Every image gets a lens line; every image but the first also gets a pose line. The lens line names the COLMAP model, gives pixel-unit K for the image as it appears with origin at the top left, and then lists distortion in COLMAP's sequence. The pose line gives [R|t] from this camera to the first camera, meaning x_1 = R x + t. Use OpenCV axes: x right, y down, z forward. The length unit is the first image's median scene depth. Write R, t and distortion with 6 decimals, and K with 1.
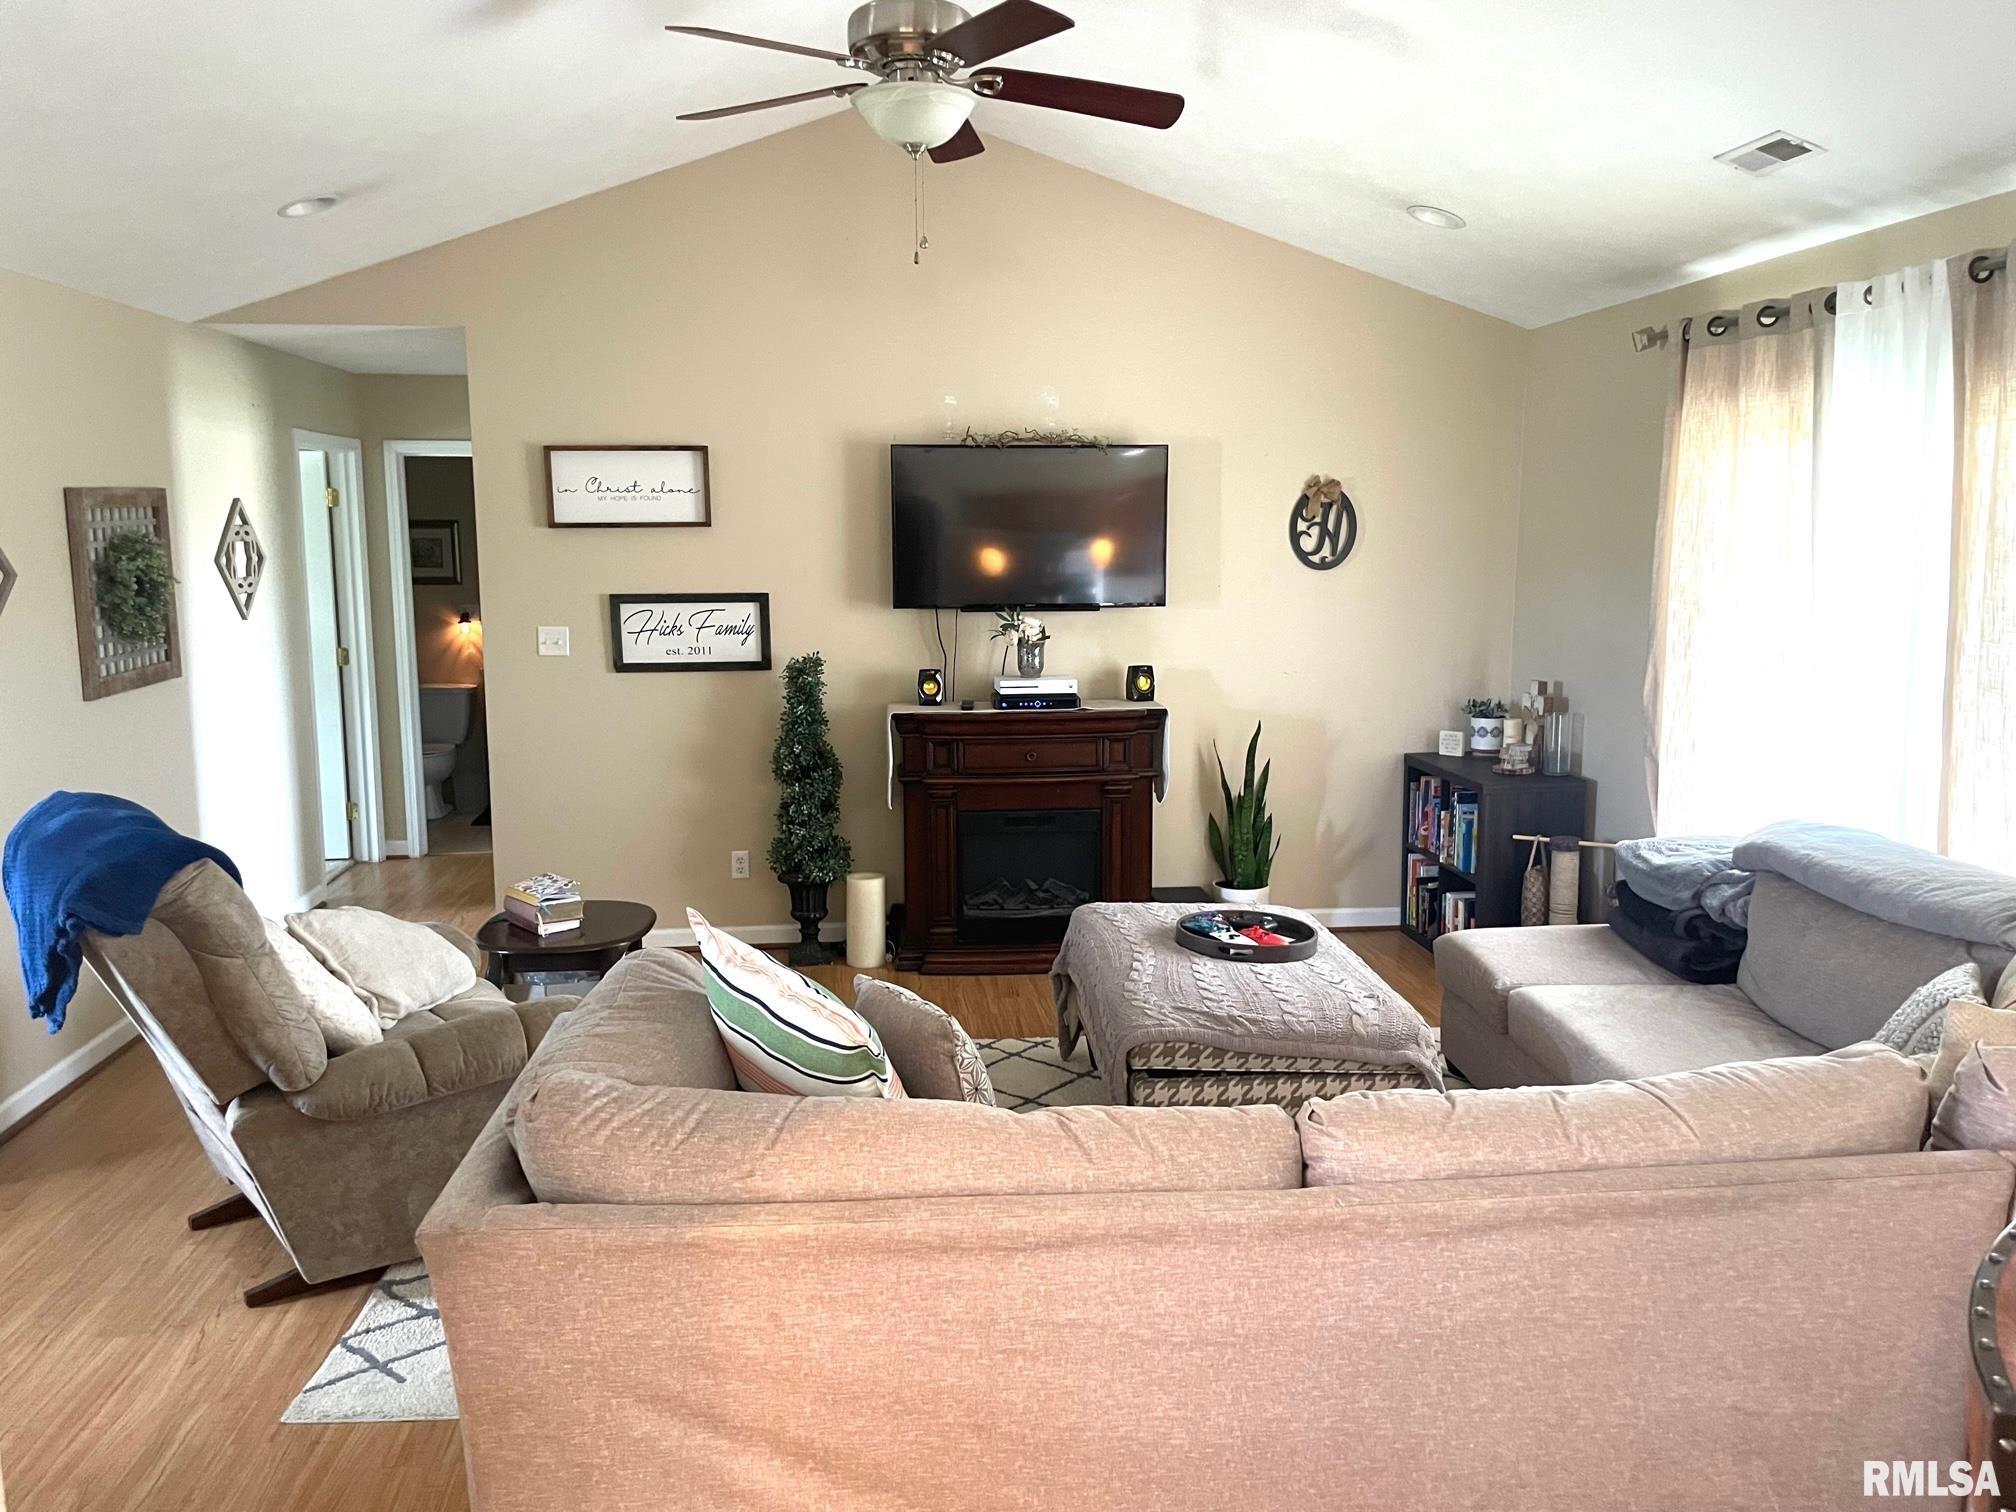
lens RADIAL K [[1506.8, 0, 1011.0], [0, 1506.8, 742.9], [0, 0, 1]] dist [0.104206, -0.149597]
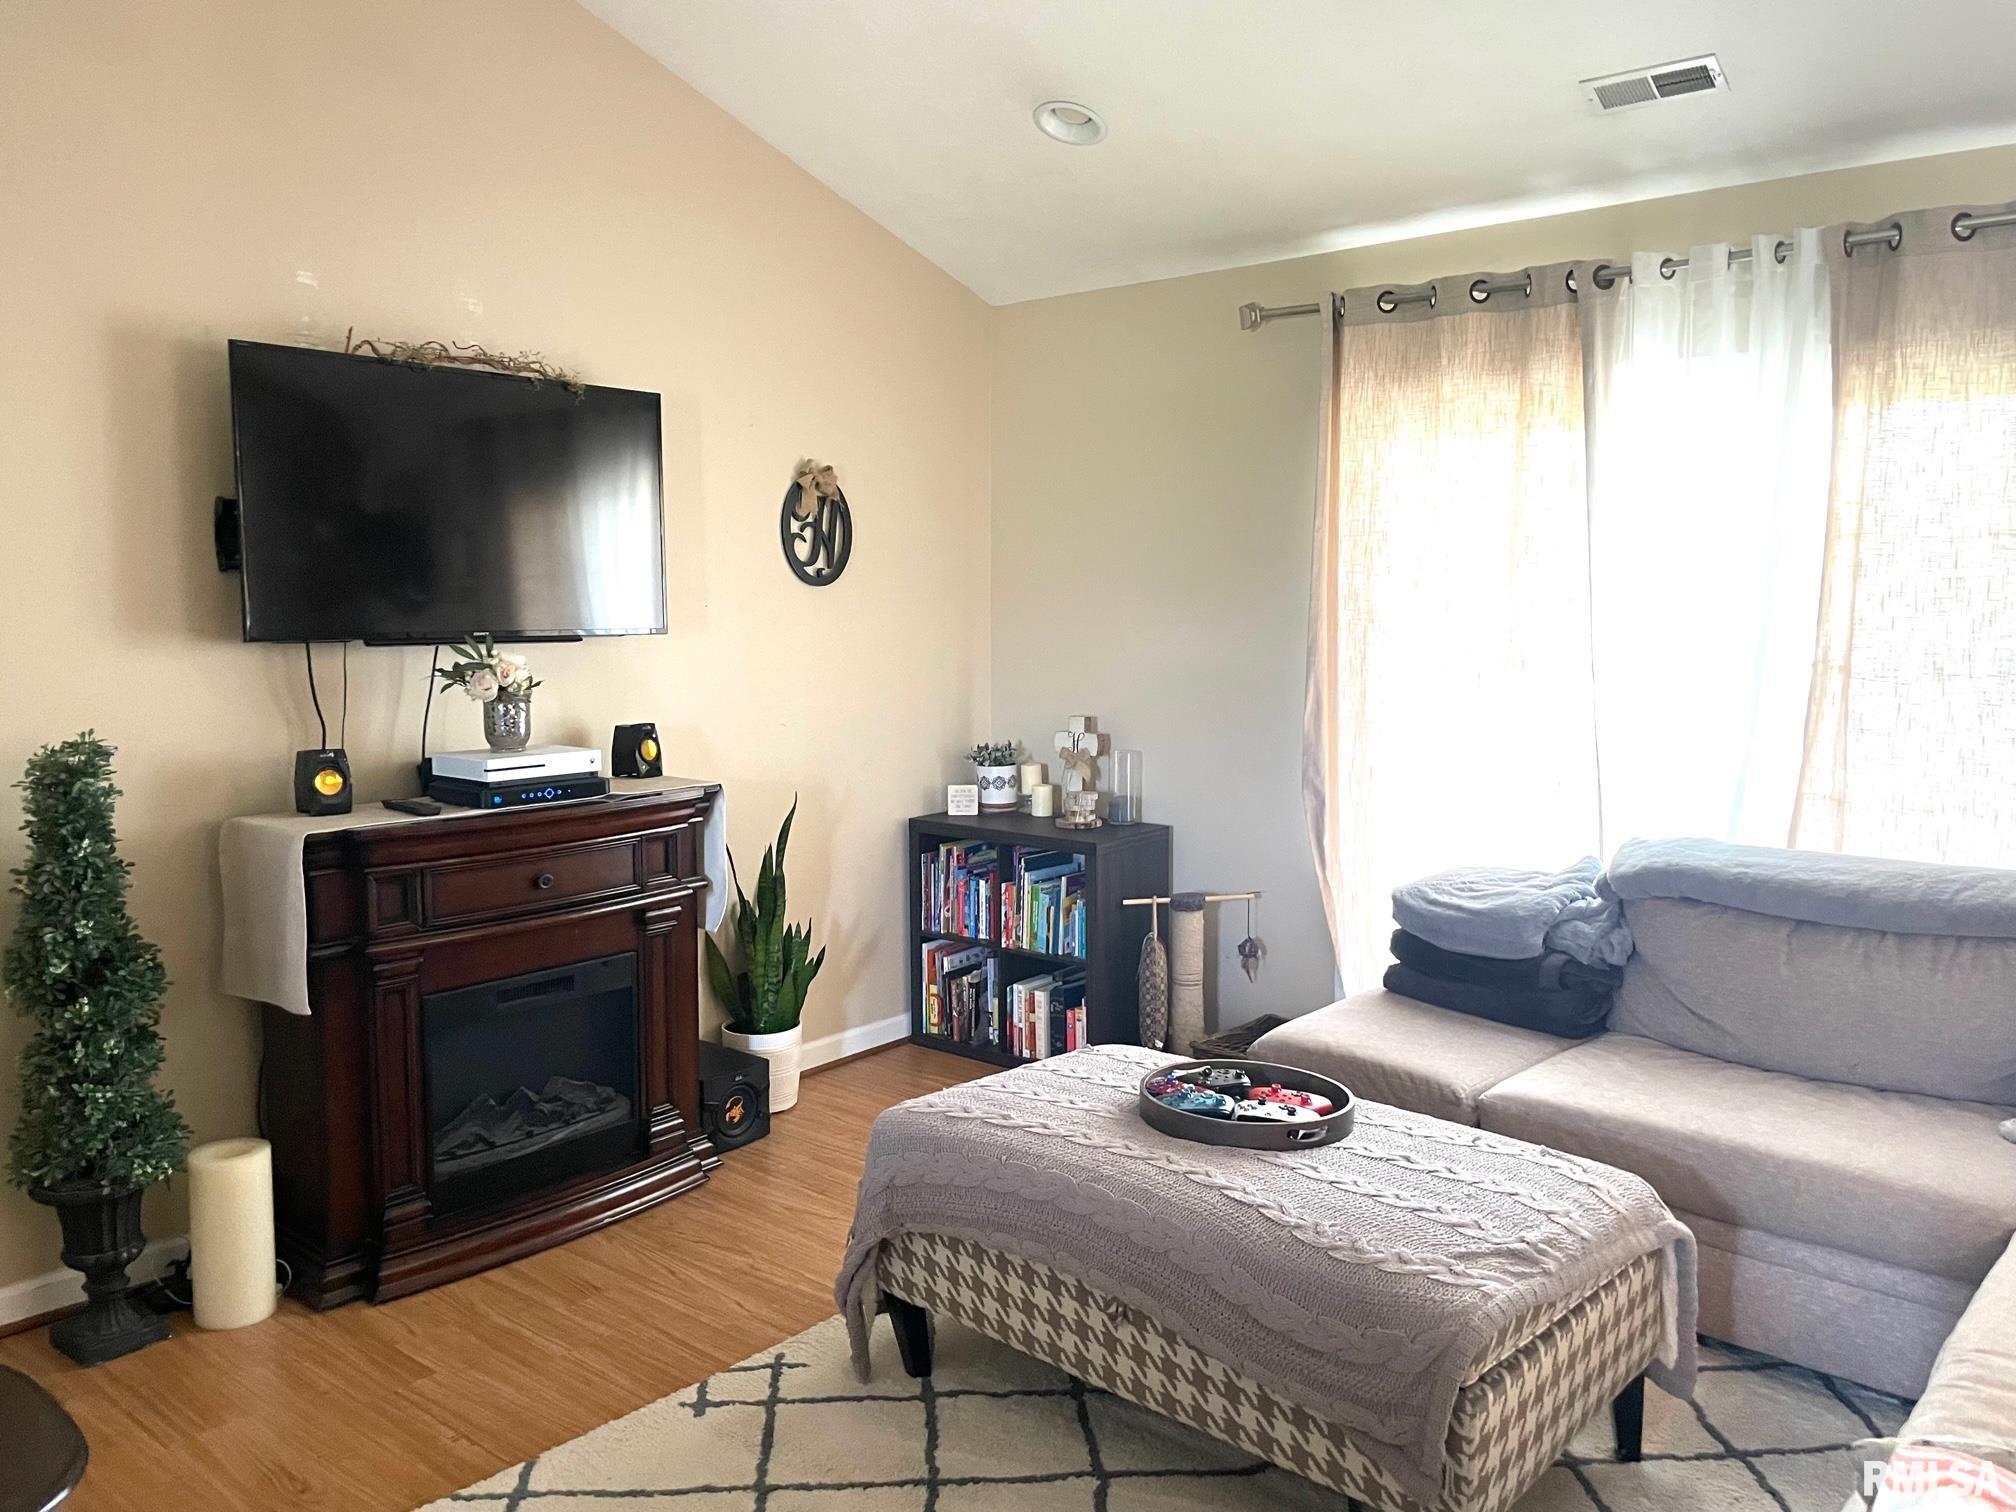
lens RADIAL K [[1506.8, 0, 1011.0], [0, 1506.8, 742.9], [0, 0, 1]] dist [0.104206, -0.149597]
pose [[0.718919, -0.063969, 0.692144, -0.264153], [0.093546, 0.995602, -0.005150, -0.025147], [-0.688770, 0.068449, 0.721741, 0.420884]]
